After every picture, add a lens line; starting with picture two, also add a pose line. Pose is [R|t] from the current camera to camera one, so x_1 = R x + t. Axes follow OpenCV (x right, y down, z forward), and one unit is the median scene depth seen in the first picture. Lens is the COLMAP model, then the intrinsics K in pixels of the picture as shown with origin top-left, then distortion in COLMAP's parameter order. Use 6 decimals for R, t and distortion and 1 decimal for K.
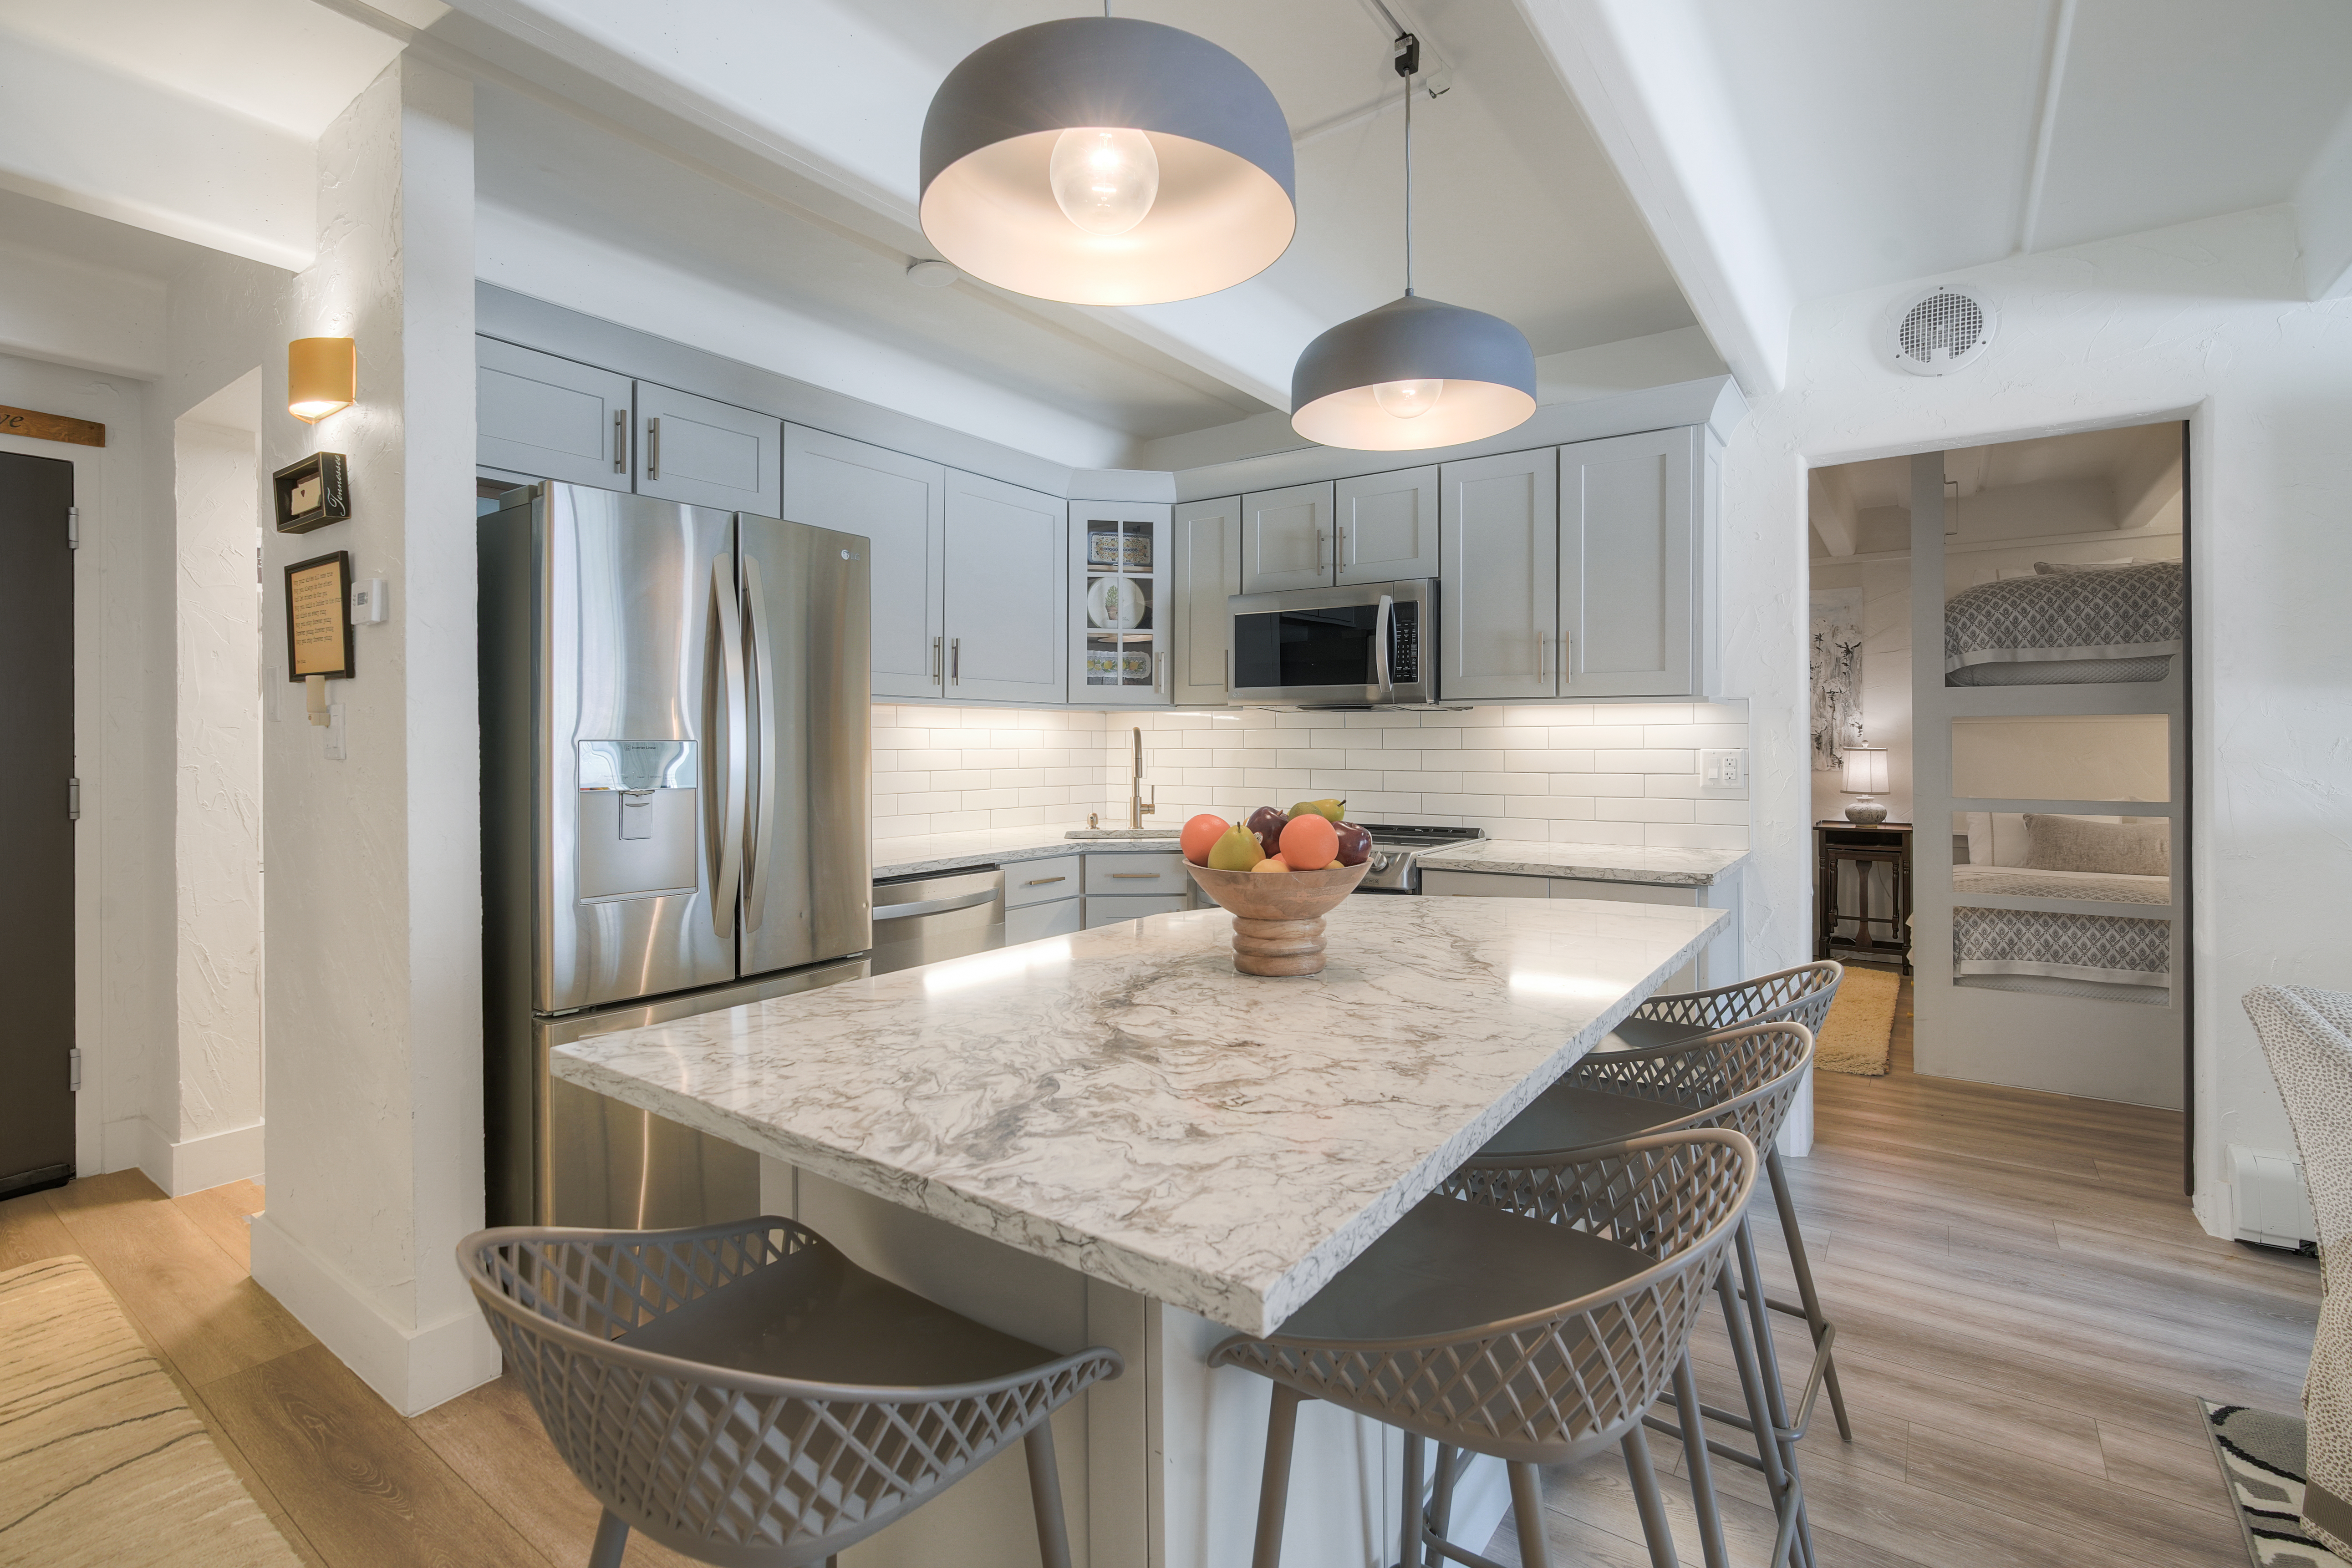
lens RADIAL K [[1069.3, 0, 1185.5], [0, 1069.3, 747.5], [0, 0, 1]] dist [-0.014901, 0.007493]
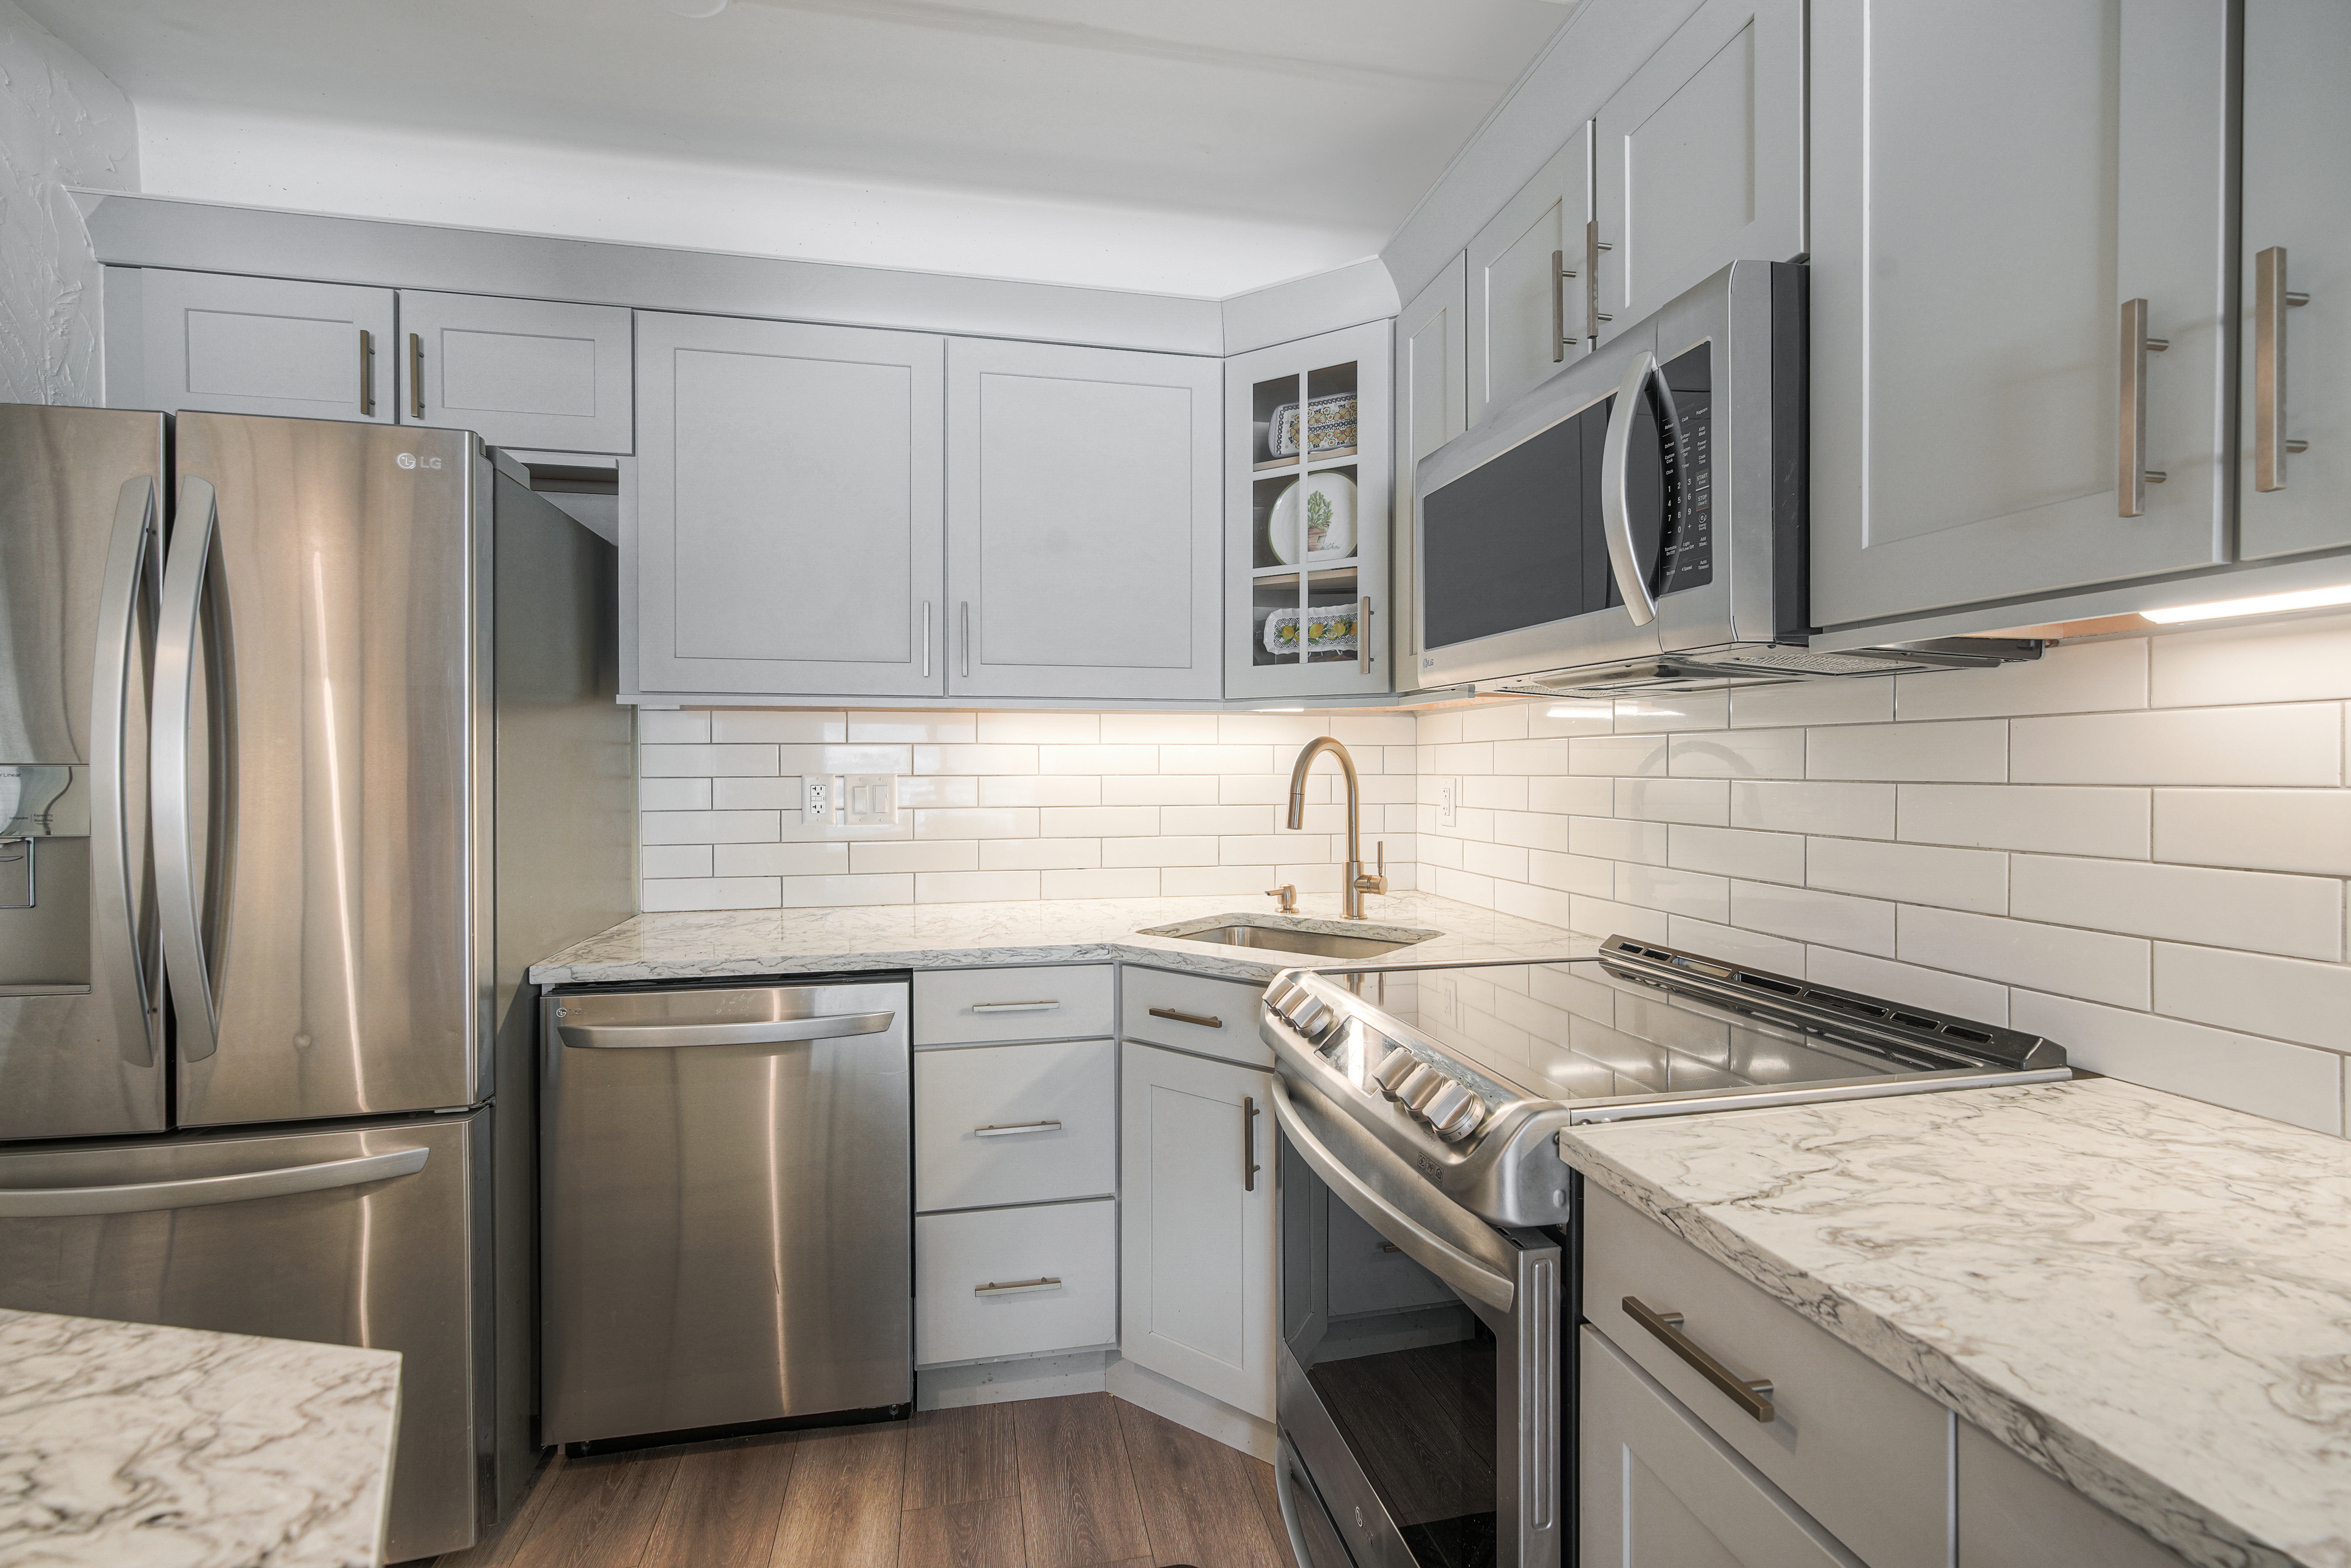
lens RADIAL K [[1058.8, 0, 1185.1], [0, 1058.8, 767.7], [0, 0, 1]] dist [-0.001515, 0.000539]
pose [[0.735298, -0.000187, -0.677744, 0.289068], [-0.001024, 0.999999, -0.001387, -0.002372], [0.677743, 0.001714, 0.735297, 0.580094]]
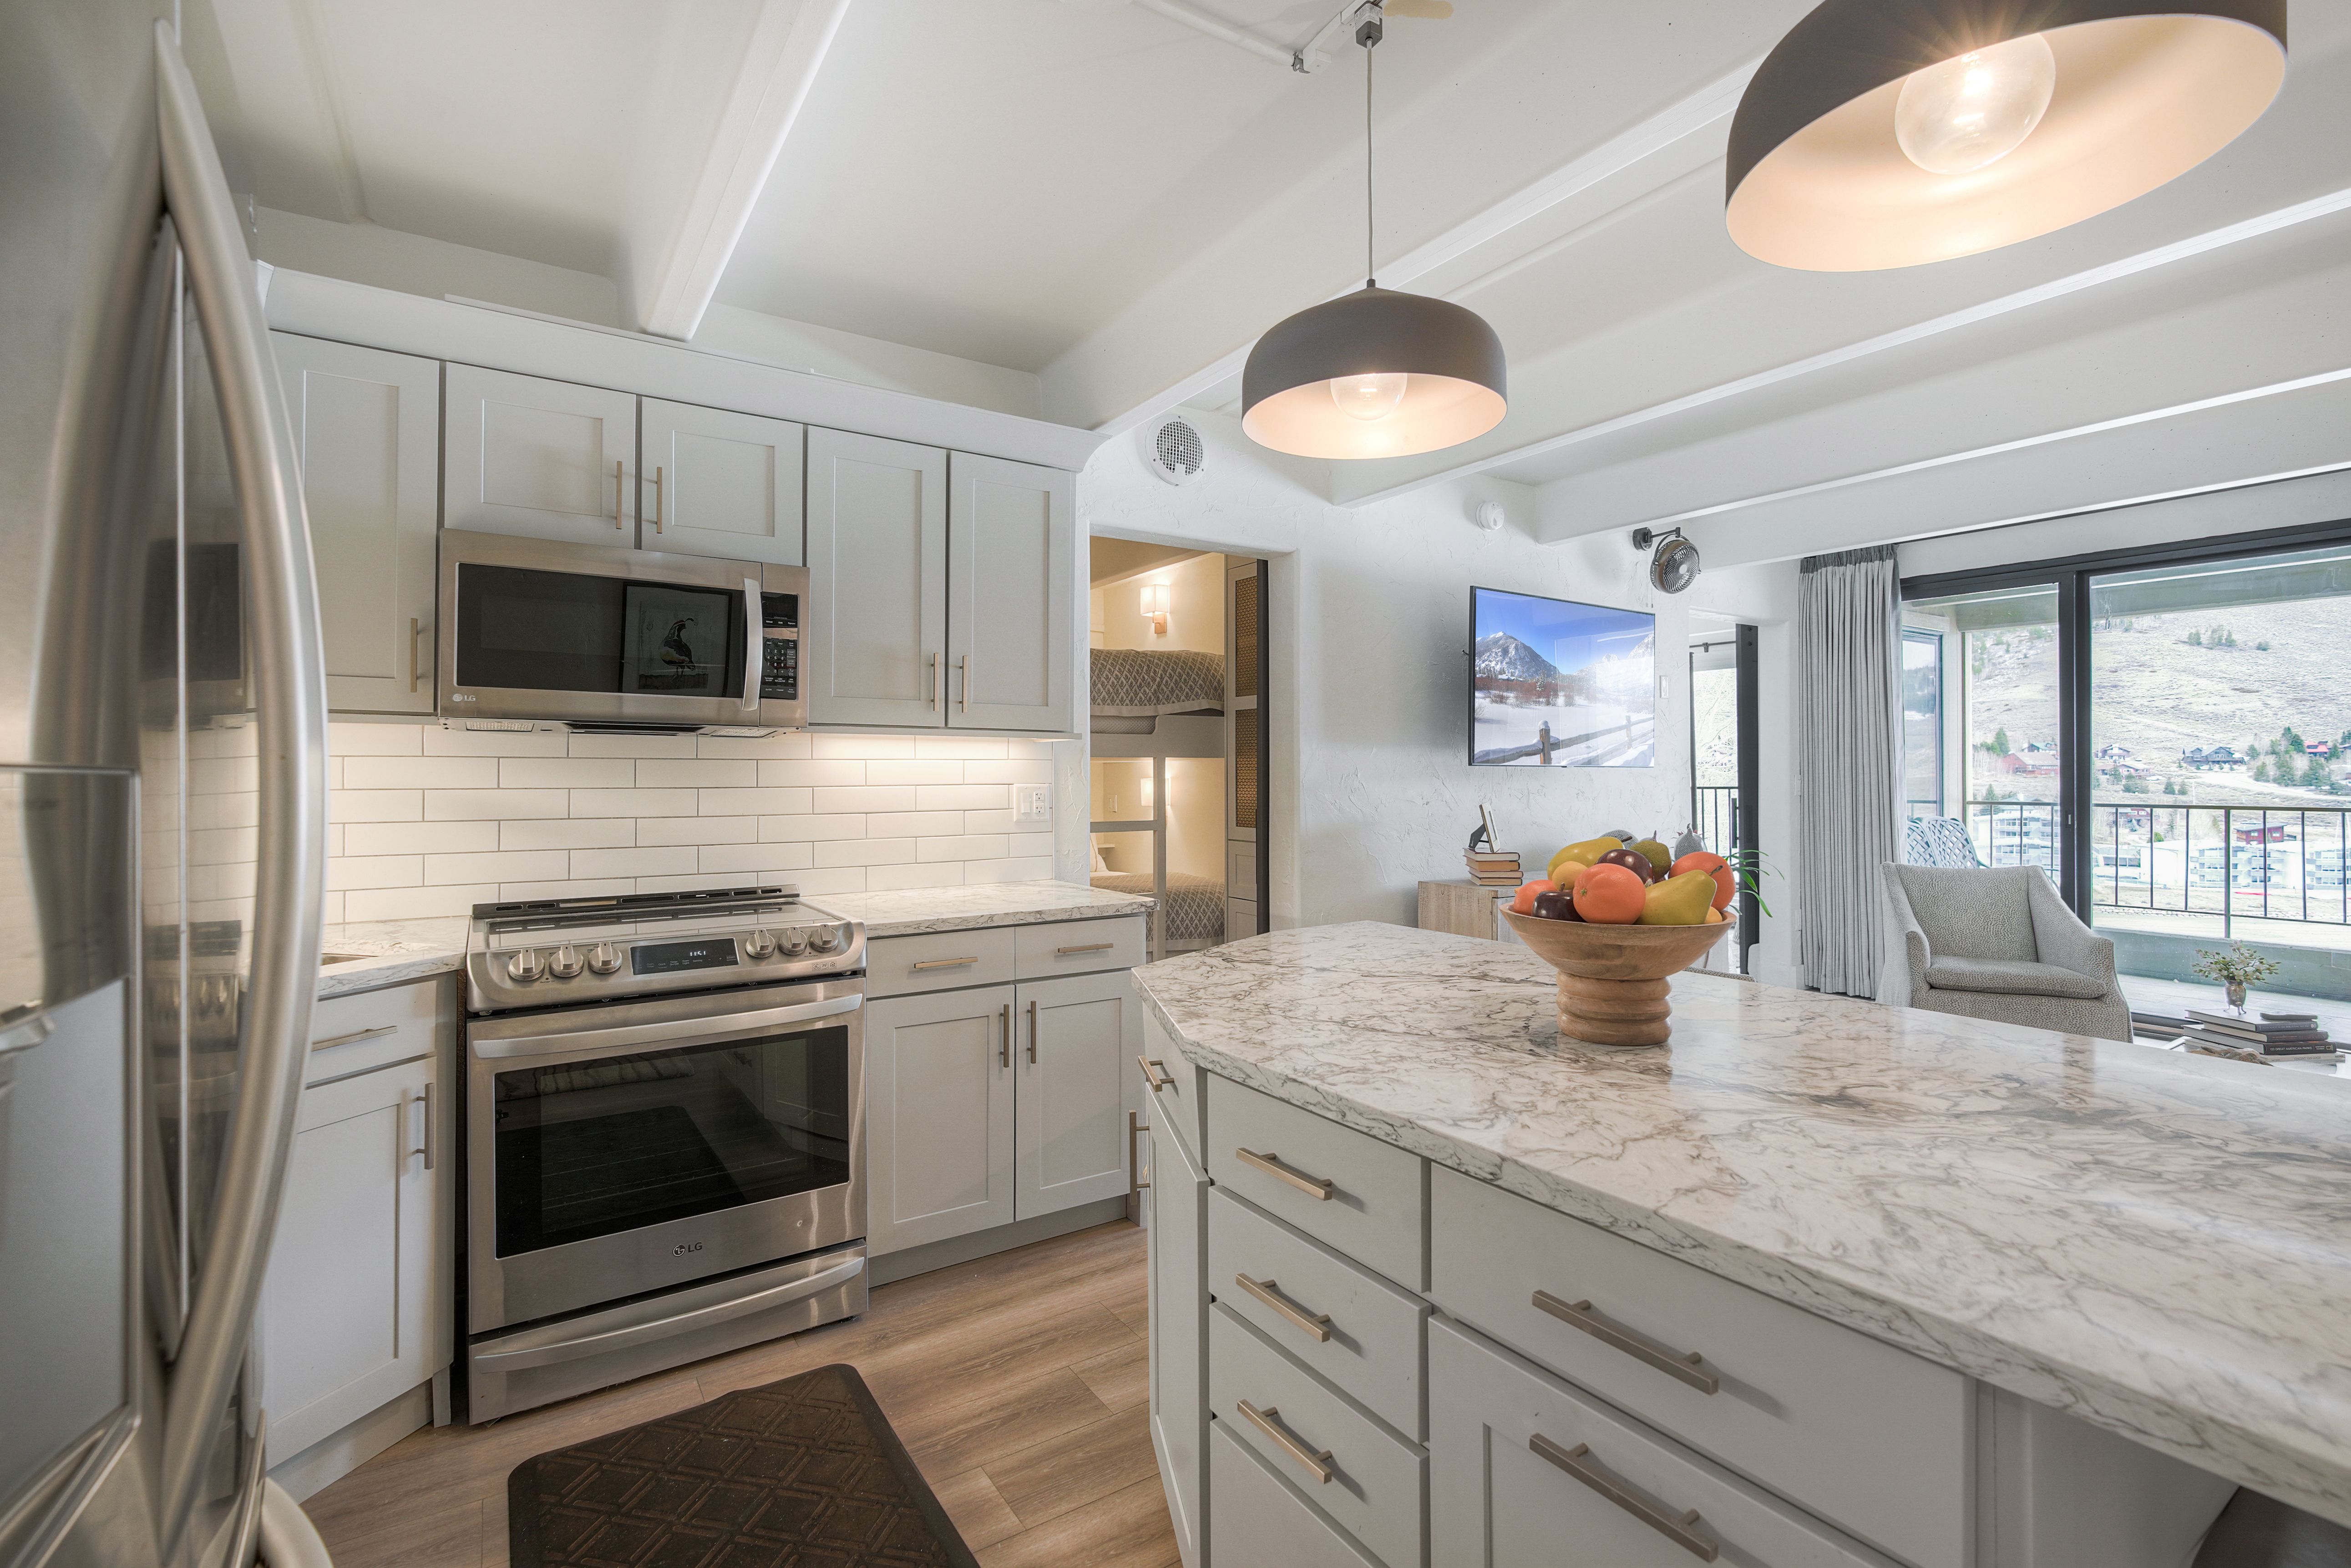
lens RADIAL K [[1058.7, 0, 1185.1], [0, 1058.7, 767.7], [0, 0, 1]] dist [-0.001515, 0.000539]
pose [[0.365320, 0.008488, 0.930843, -0.348440], [0.007823, 0.999895, -0.012188, -0.000576], [-0.930849, 0.011734, 0.365215, 0.415702]]
